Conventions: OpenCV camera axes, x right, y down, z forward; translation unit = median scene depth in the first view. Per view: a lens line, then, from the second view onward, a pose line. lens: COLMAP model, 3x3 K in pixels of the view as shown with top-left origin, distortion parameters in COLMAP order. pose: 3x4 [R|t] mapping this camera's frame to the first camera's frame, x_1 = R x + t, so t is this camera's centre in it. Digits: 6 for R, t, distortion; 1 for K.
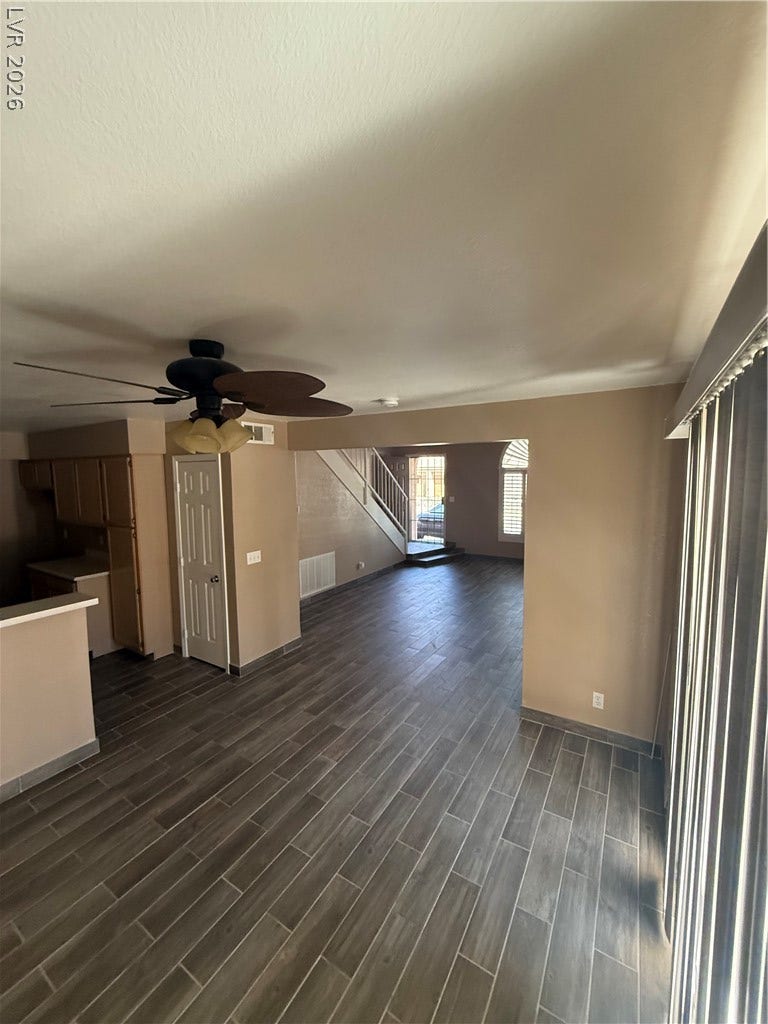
lens RADIAL K [[406.9, 0, 383.7], [0, 406.9, 513.2], [0, 0, 1]] dist [-0.004442, 0.001188]
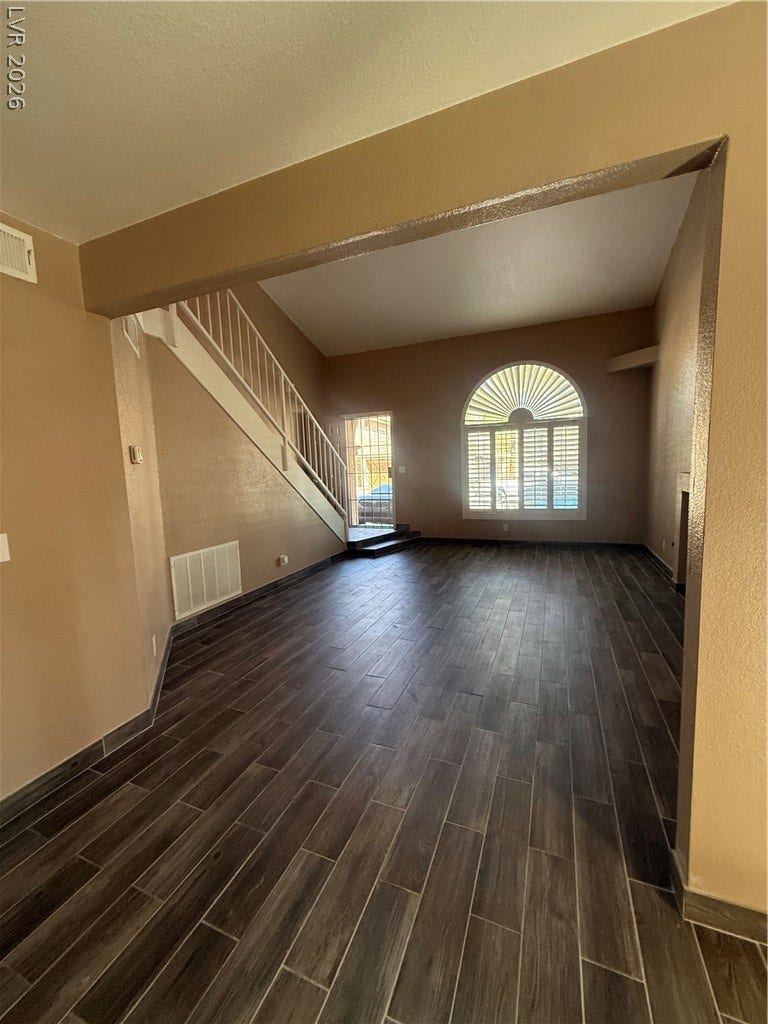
lens RADIAL K [[406.9, 0, 382.8], [0, 406.9, 512.0], [0, 0, 1]] dist [-0.004442, 0.001188]
pose [[0.986472, -0.043950, 0.157925, 0.006811], [0.042314, 0.999010, 0.013707, 0.062403], [-0.158372, -0.006839, 0.987356, 0.413503]]
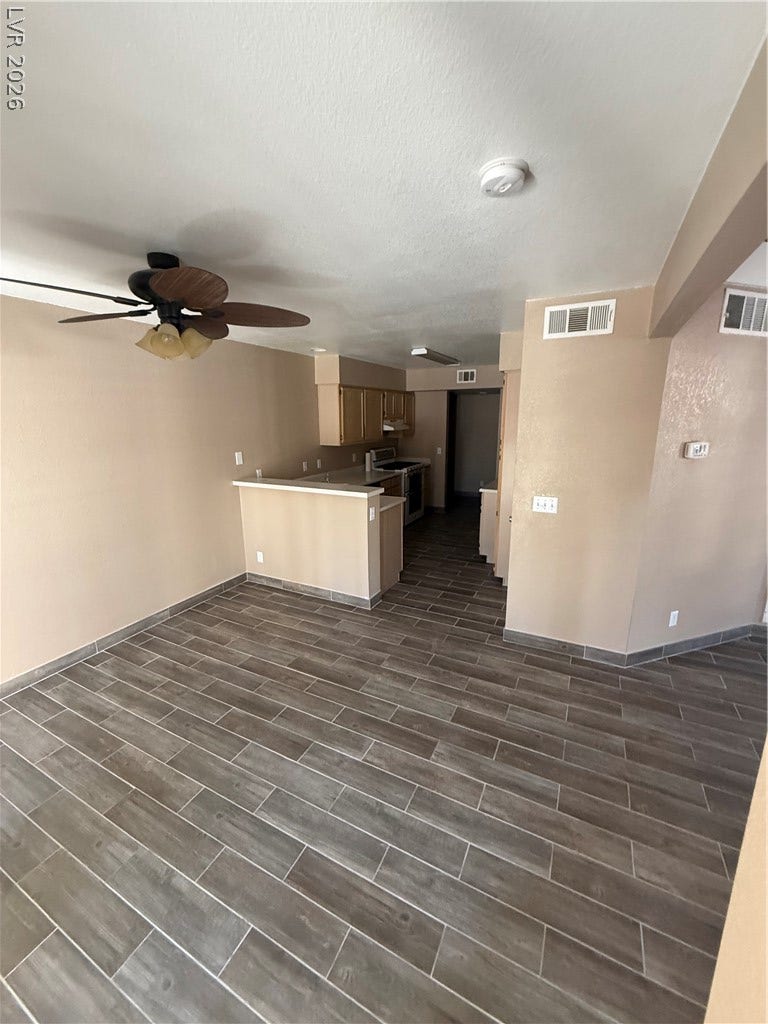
lens RADIAL K [[406.9, 0, 386.0], [0, 406.9, 511.6], [0, 0, 1]] dist [-0.004442, 0.001188]
pose [[0.085448, 0.238332, -0.967418, 0.276329], [-0.090287, 0.968826, 0.230704, -0.016278], [0.992243, 0.067632, 0.104303, 0.489493]]
